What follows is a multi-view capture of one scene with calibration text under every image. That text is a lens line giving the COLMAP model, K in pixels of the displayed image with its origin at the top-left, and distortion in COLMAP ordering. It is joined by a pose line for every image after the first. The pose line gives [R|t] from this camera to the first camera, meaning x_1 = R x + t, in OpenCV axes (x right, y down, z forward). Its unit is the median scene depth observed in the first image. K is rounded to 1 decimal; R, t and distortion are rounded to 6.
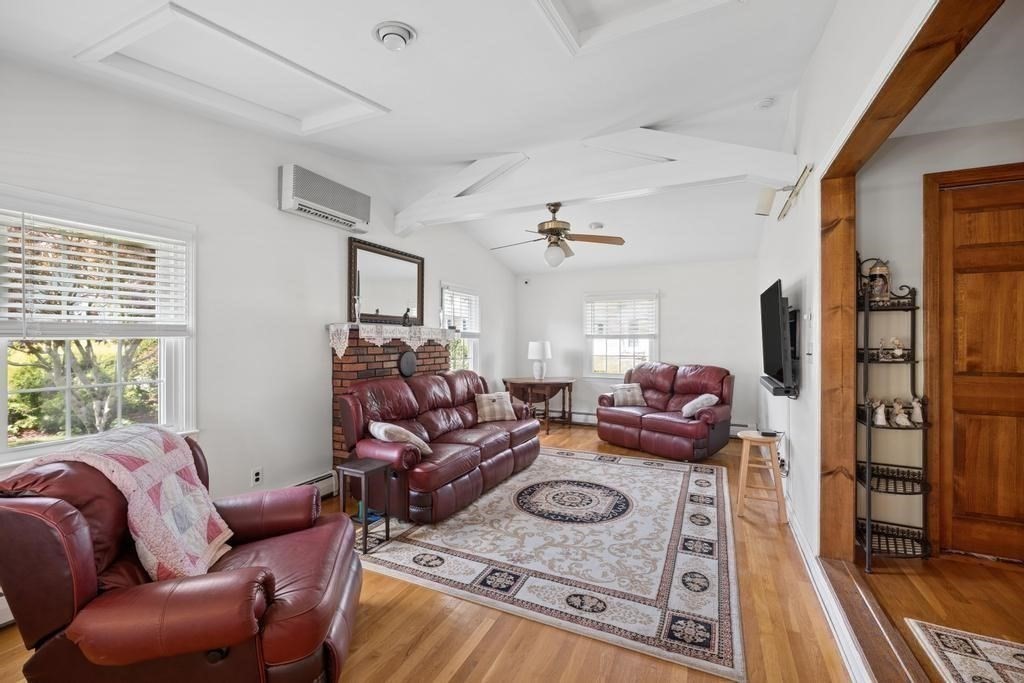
lens RADIAL K [[419.9, 0, 512.3], [0, 419.9, 332.0], [0, 0, 1]] dist [-0.001875, -0.000277]
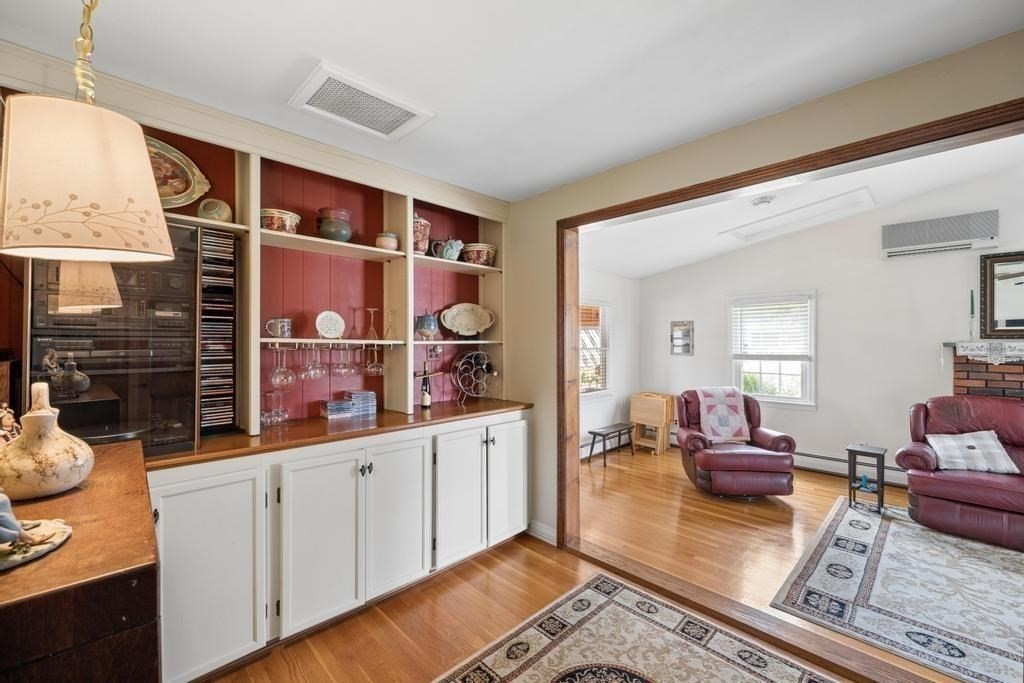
lens RADIAL K [[415.9, 0, 519.6], [0, 415.9, 342.9], [0, 0, 1]] dist [0.000337, 0.000085]
pose [[-0.336550, -0.000273, -0.941666, 1.098130], [0.017093, 0.999833, -0.006399, -0.033502], [0.941510, -0.018249, -0.336489, 0.342560]]
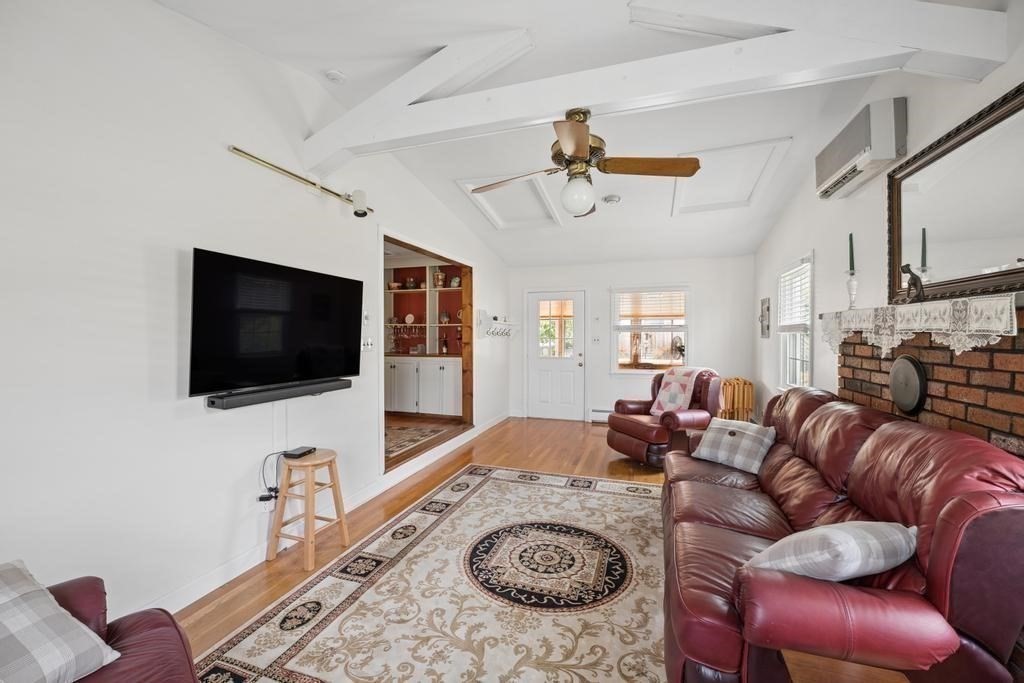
lens RADIAL K [[419.9, 0, 512.3], [0, 419.9, 332.0], [0, 0, 1]] dist [-0.001875, -0.000277]
pose [[-0.991717, -0.001371, -0.128438, 0.315340], [0.001664, 0.999722, -0.023520, 0.034437], [0.128435, -0.023538, -0.991439, 1.840857]]
